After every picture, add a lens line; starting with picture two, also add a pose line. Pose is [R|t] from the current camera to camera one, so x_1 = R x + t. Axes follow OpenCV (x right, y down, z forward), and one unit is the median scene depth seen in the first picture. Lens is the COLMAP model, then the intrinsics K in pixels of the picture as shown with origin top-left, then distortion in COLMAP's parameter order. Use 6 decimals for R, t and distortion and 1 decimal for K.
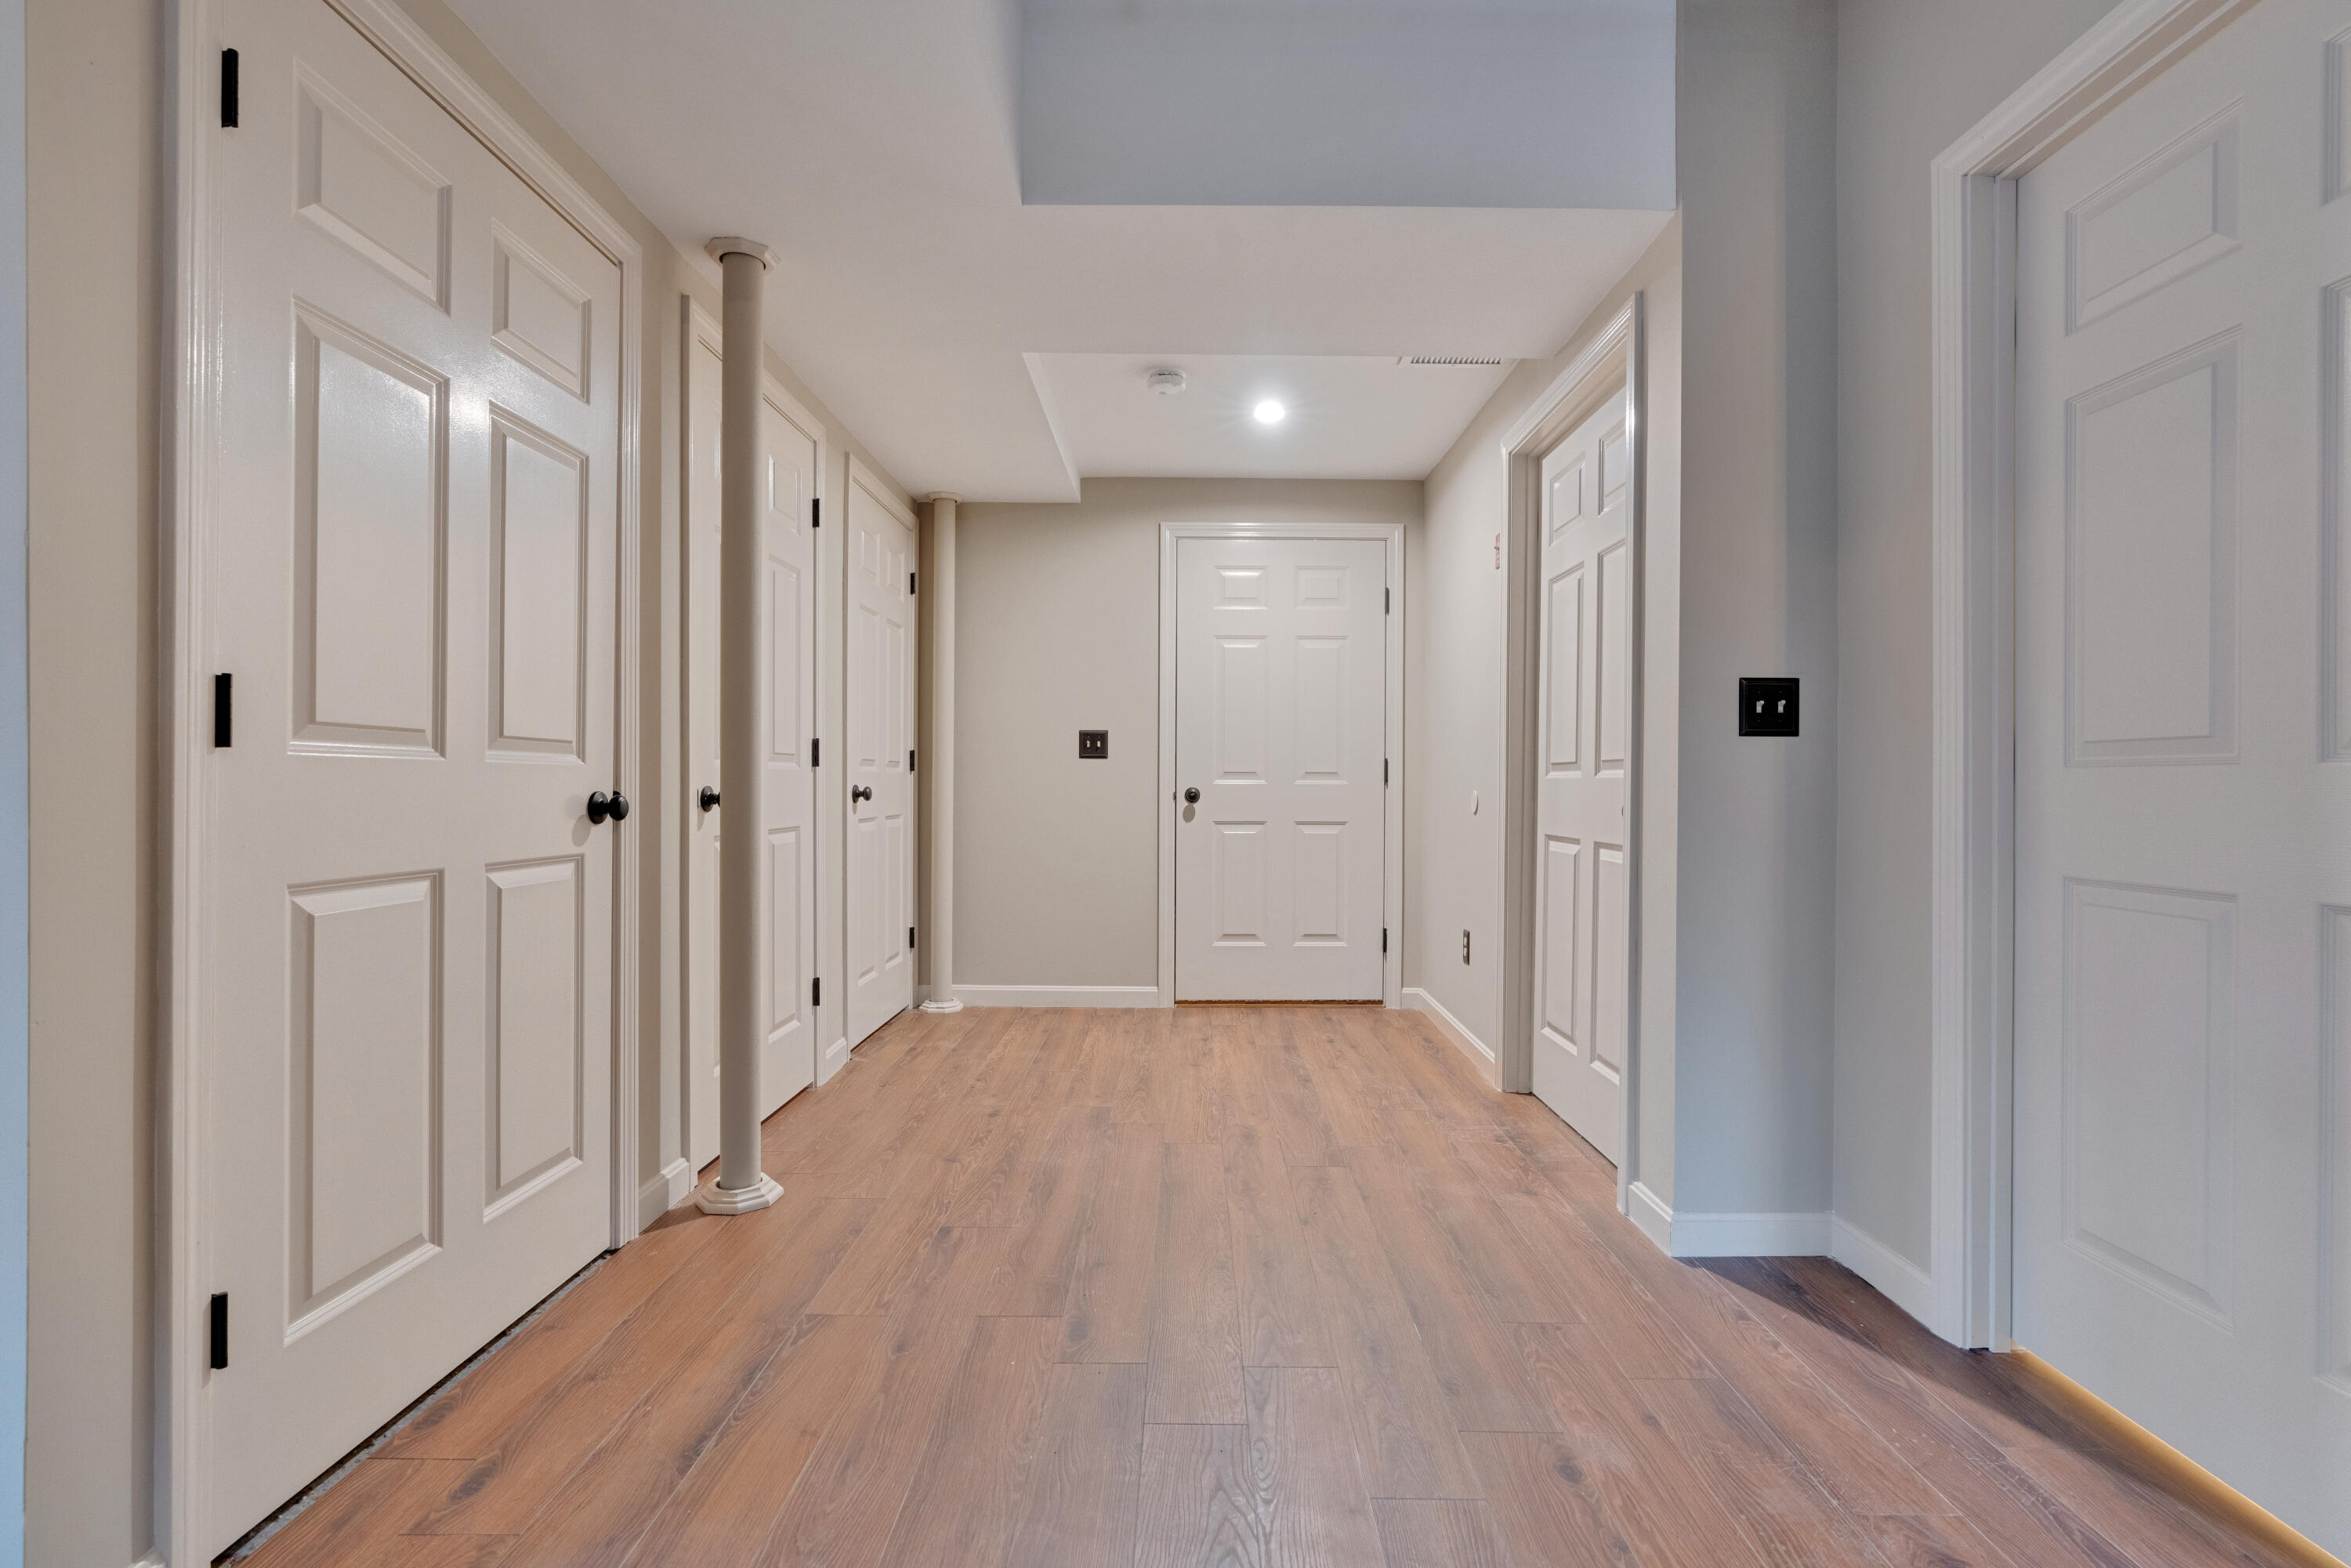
lens RADIAL K [[1073.3, 0, 1182.8], [0, 1073.3, 783.5], [0, 0, 1]] dist [-0.010653, 0.002881]
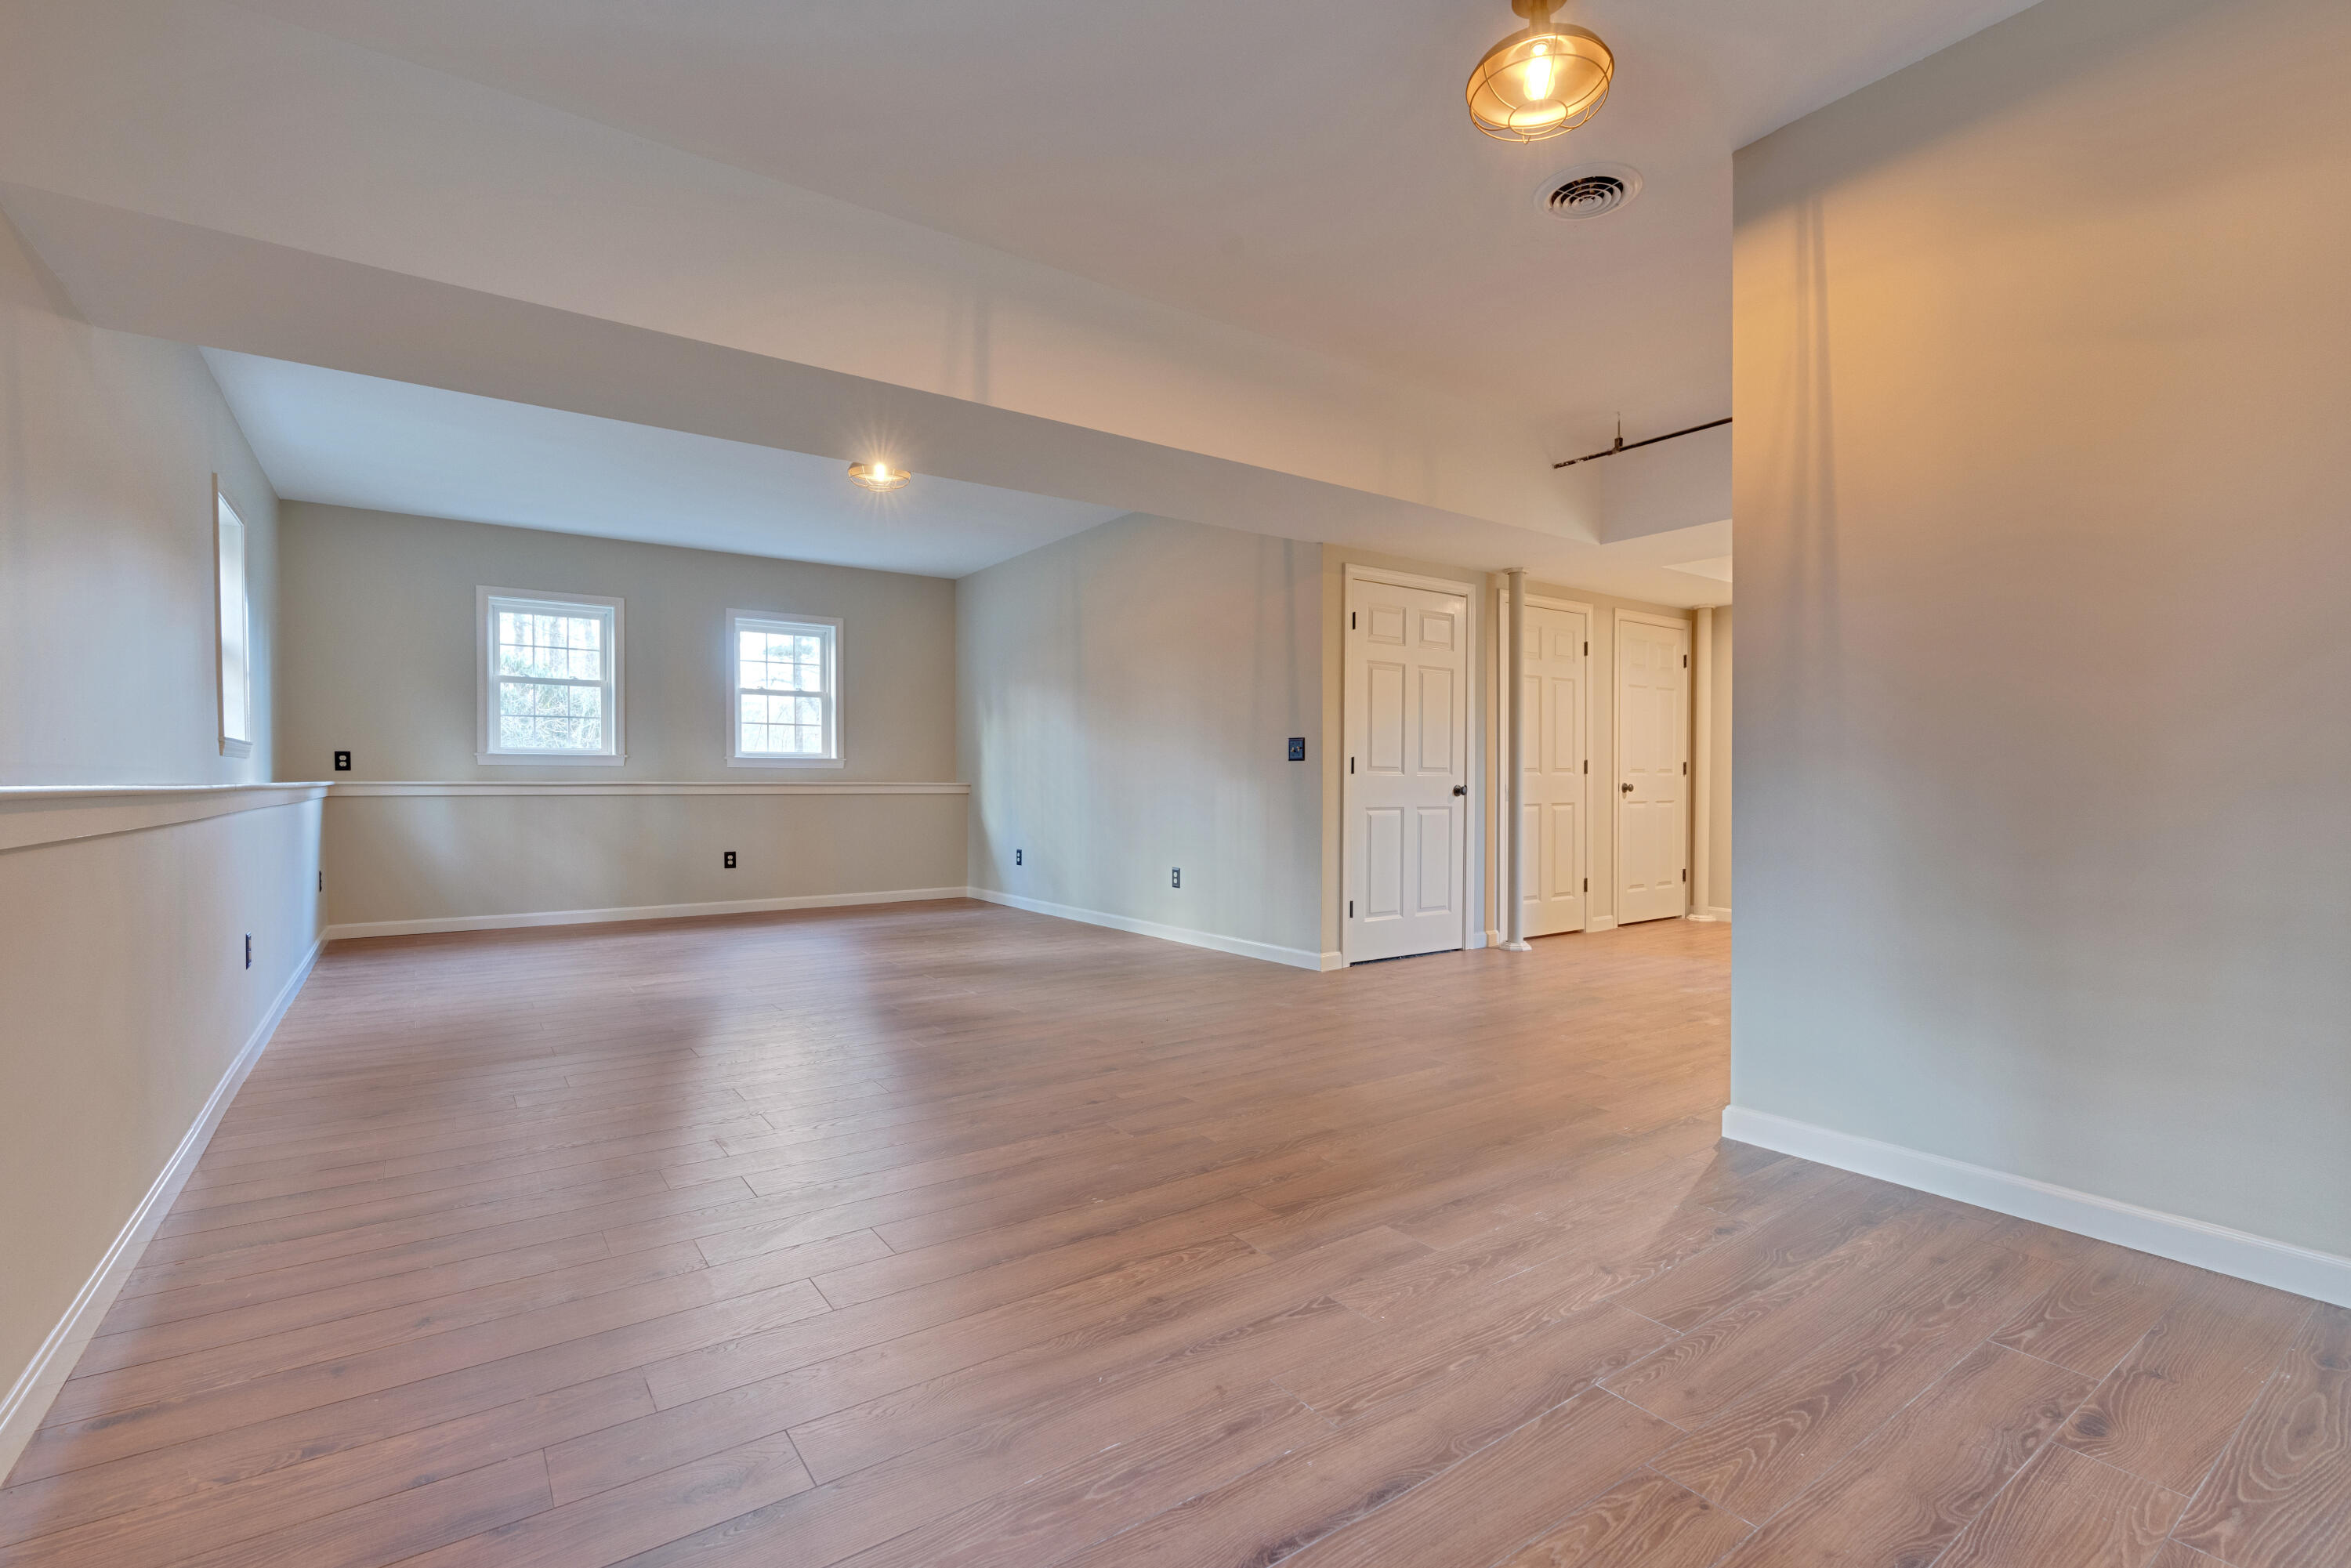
lens RADIAL K [[1073.3, 0, 1159.6], [0, 1073.3, 784.4], [0, 0, 1]] dist [-0.010653, 0.002881]
pose [[0.573160, 0.002382, -0.819440, 1.304049], [-0.000213, 0.999996, 0.002758, -0.001723], [0.819444, -0.001407, 0.573158, -1.255514]]
